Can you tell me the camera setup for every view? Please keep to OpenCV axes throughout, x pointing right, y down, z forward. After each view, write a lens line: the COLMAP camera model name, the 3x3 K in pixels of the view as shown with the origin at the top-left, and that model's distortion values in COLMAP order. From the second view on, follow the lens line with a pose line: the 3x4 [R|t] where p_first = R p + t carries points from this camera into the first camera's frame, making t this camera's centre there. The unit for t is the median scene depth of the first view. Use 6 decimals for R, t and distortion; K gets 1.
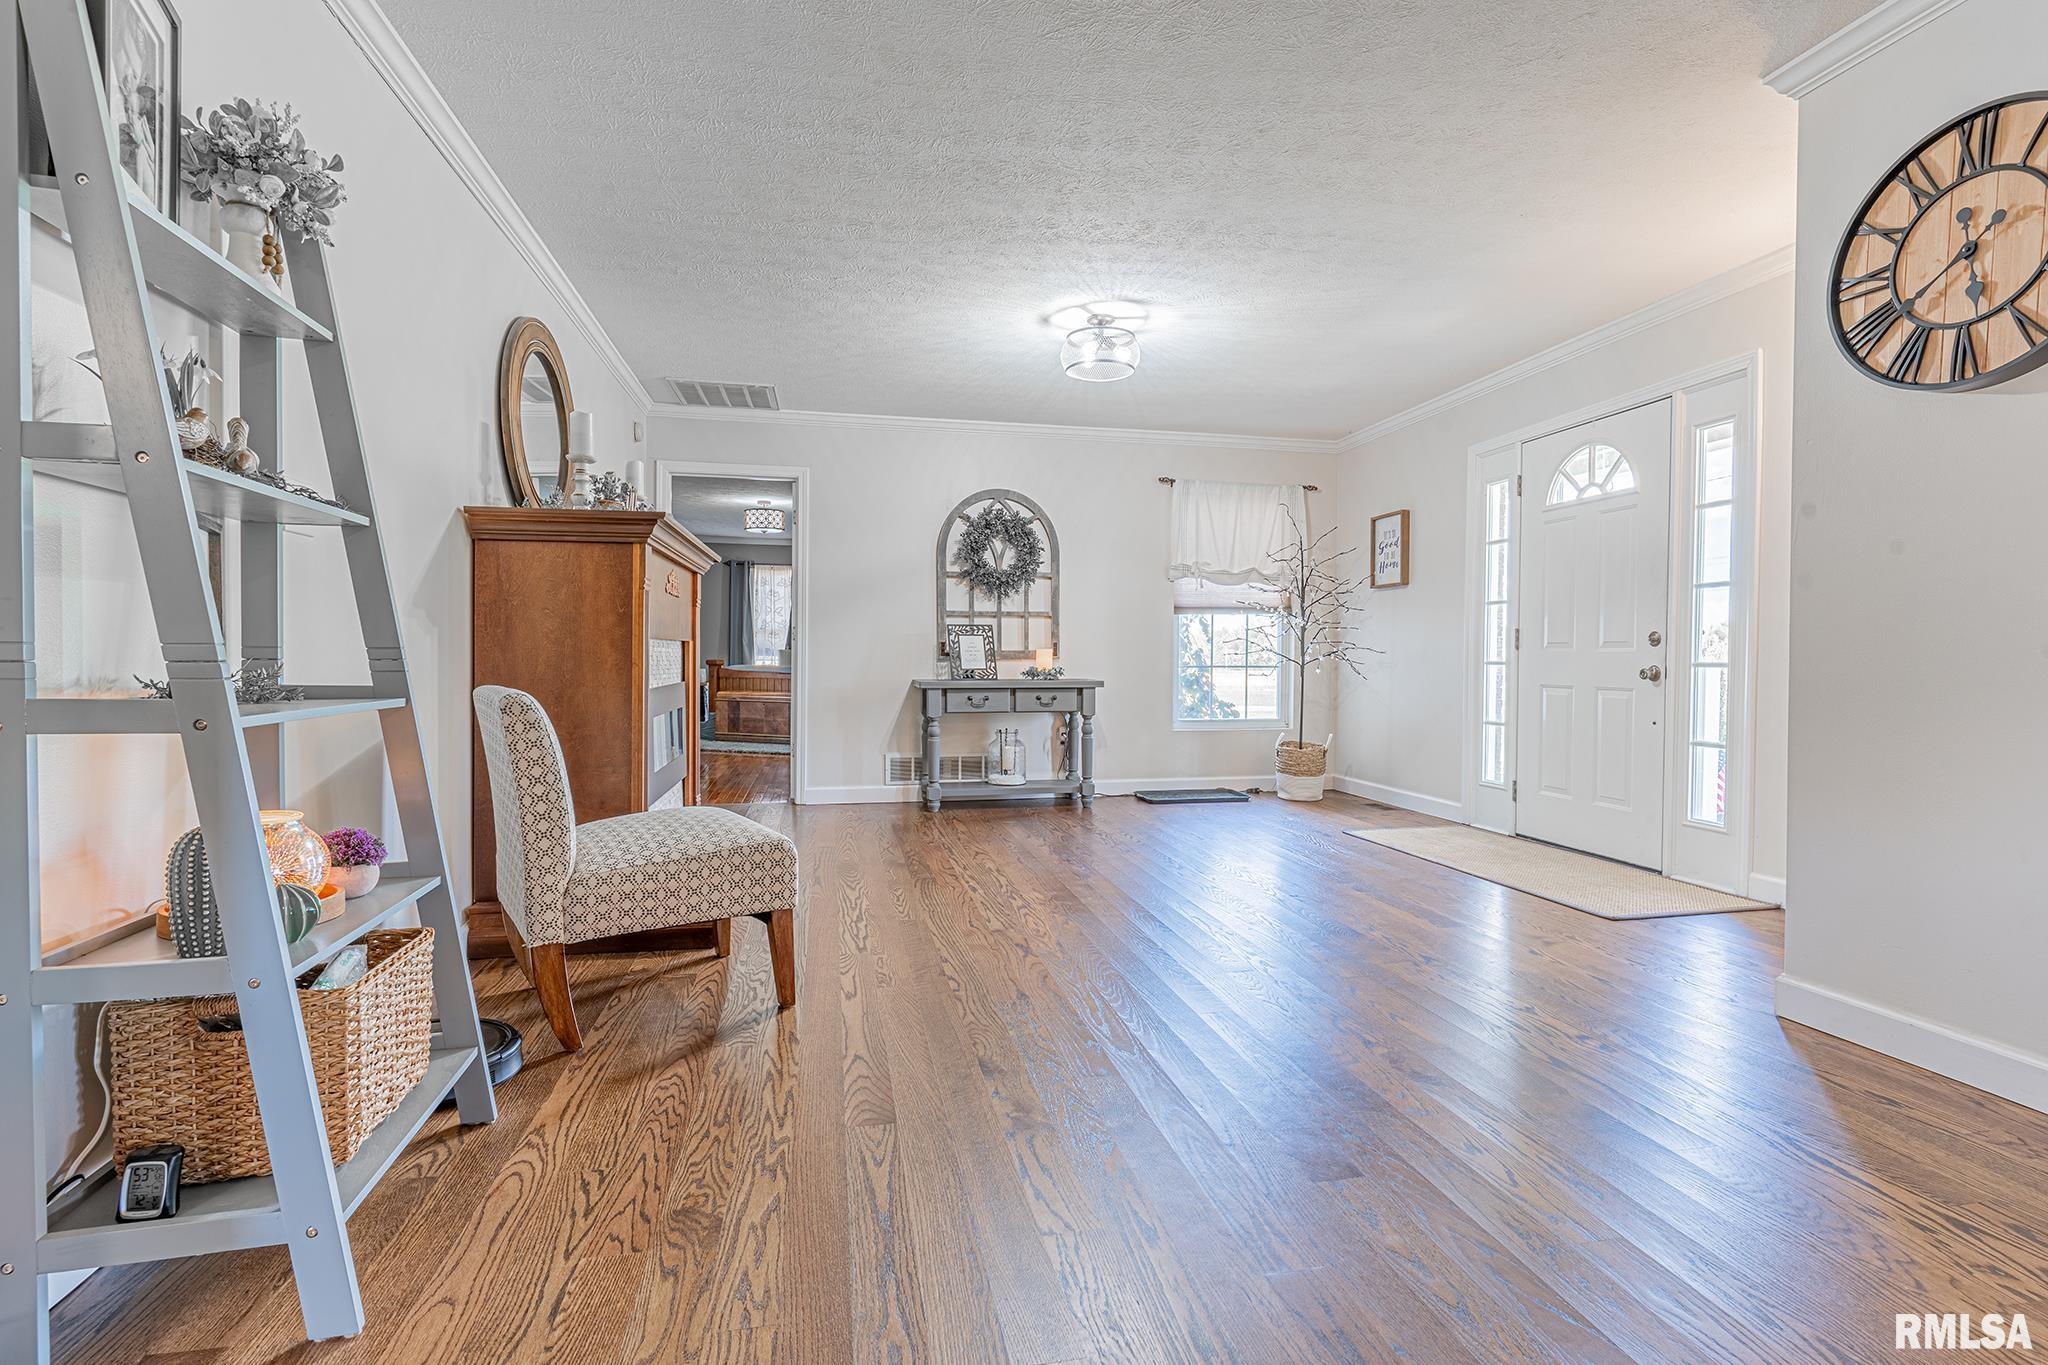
lens RADIAL K [[964.9, 0, 1027.3], [0, 964.9, 678.9], [0, 0, 1]] dist [0.001746, -0.000063]
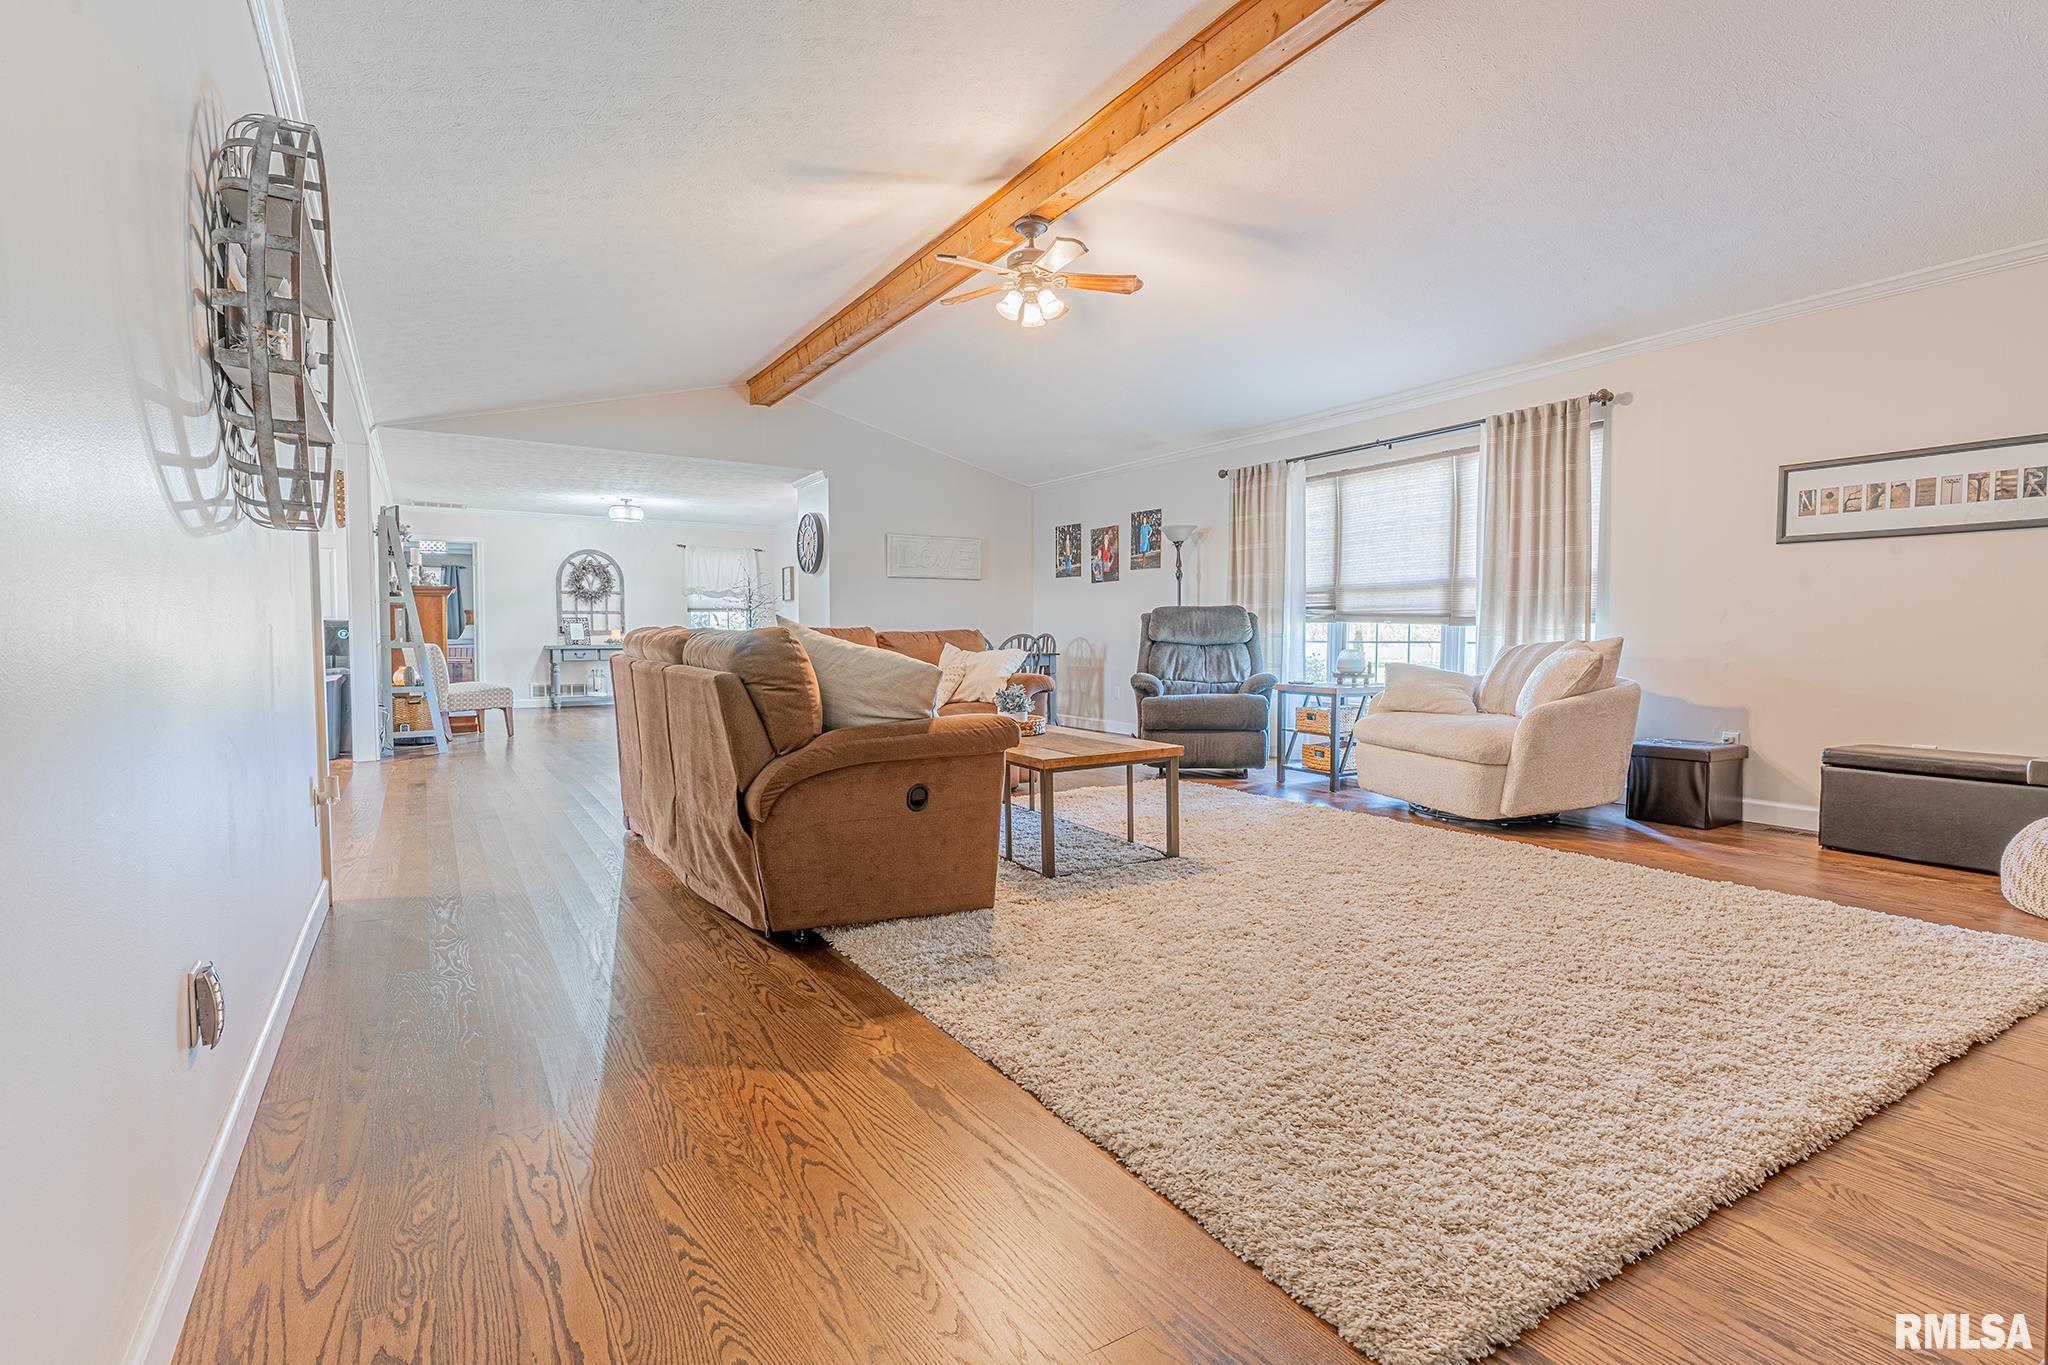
lens RADIAL K [[964.9, 0, 1016.7], [0, 964.9, 679.6], [0, 0, 1]] dist [0.001746, -0.000063]
pose [[0.937810, -0.018380, 0.346661, 0.101668], [0.008194, 0.999491, 0.030826, 0.017981], [-0.347052, -0.026069, 0.937484, -1.189000]]
